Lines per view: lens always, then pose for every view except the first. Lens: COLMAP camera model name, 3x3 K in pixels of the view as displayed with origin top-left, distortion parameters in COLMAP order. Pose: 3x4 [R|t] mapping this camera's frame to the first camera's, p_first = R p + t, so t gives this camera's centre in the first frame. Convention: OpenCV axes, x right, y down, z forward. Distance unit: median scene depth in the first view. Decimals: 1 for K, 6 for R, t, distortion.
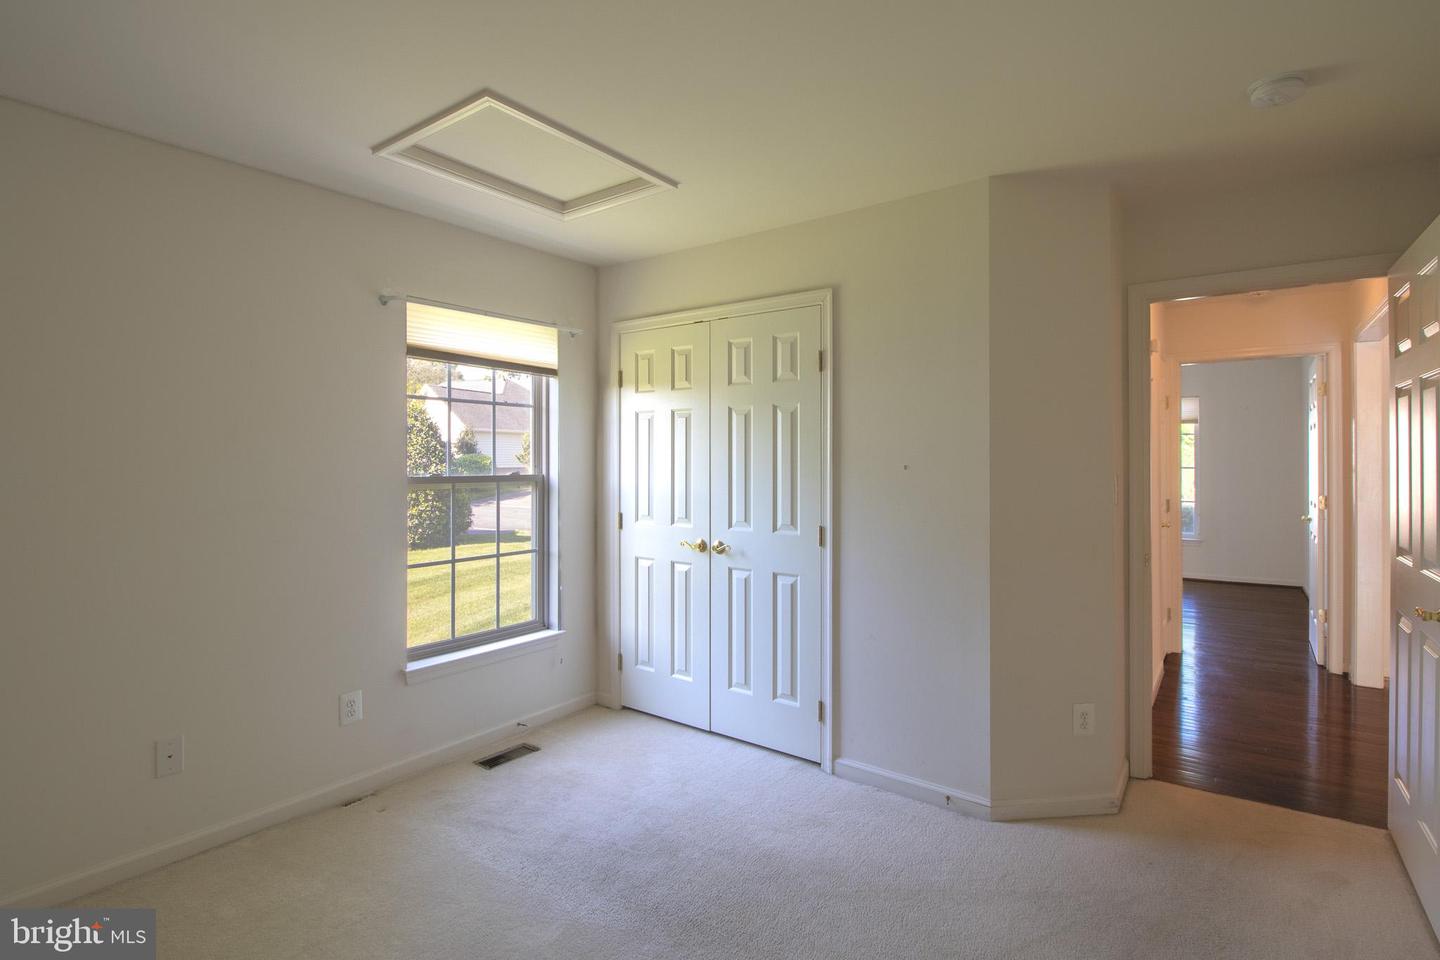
lens RADIAL K [[688.0, 0, 717.8], [0, 688.0, 457.7], [0, 0, 1]] dist [0.014027, -0.016941]
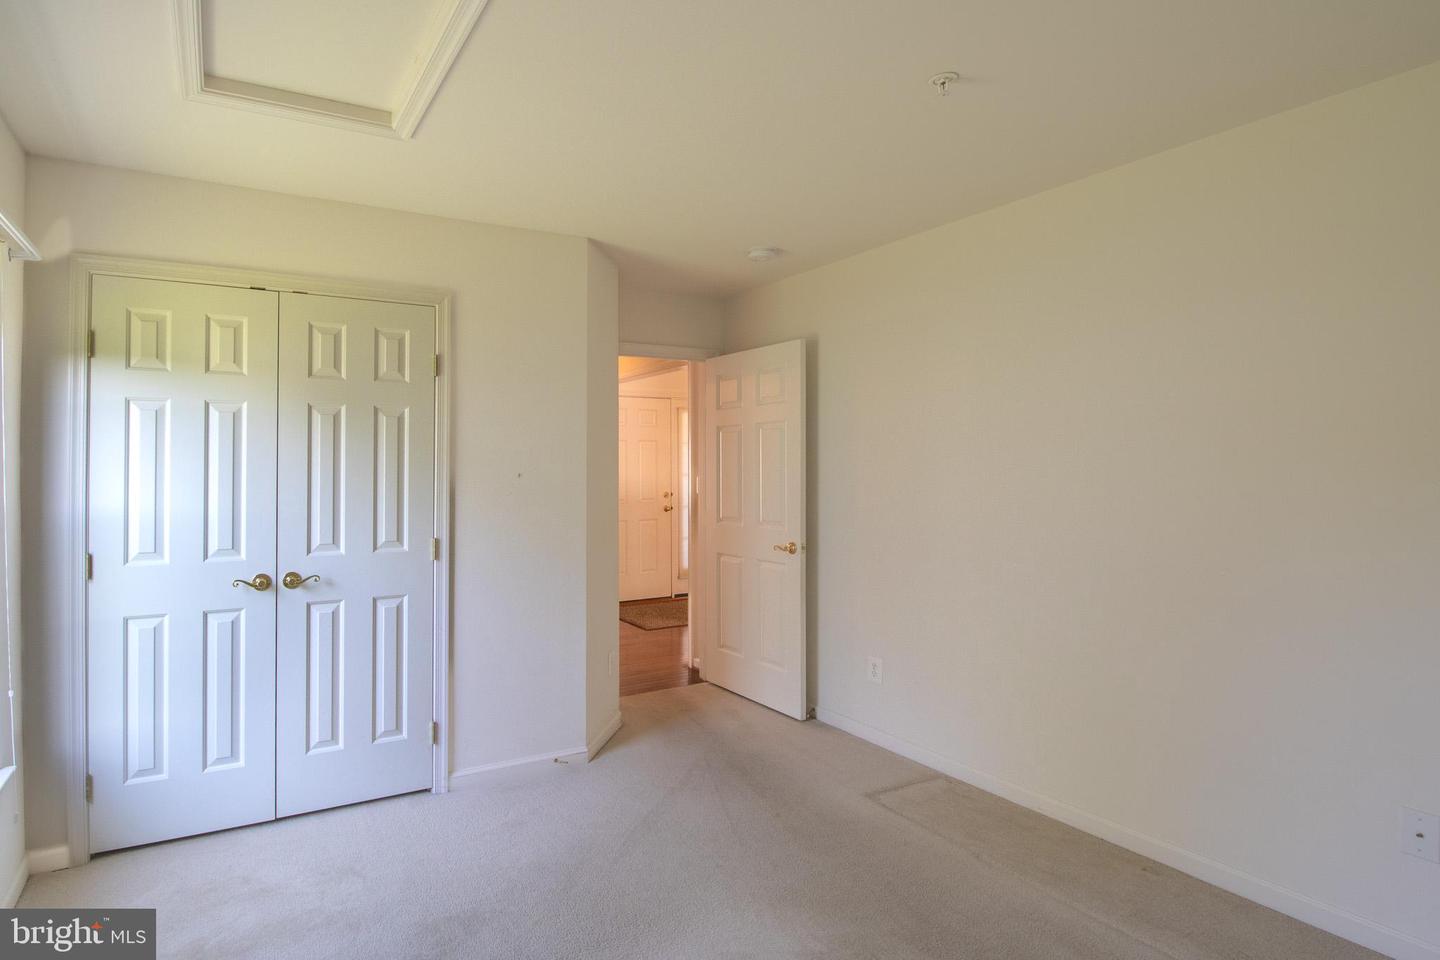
lens RADIAL K [[672.8, 0, 507.8], [0, 672.8, 465.8], [0, 0, 1]] dist [0.014914, -0.033152]
pose [[0.506601, 0.000683, 0.862180, -0.523896], [0.002606, 0.999994, -0.002323, 0.000927], [-0.862177, 0.003424, 0.506596, 0.381253]]
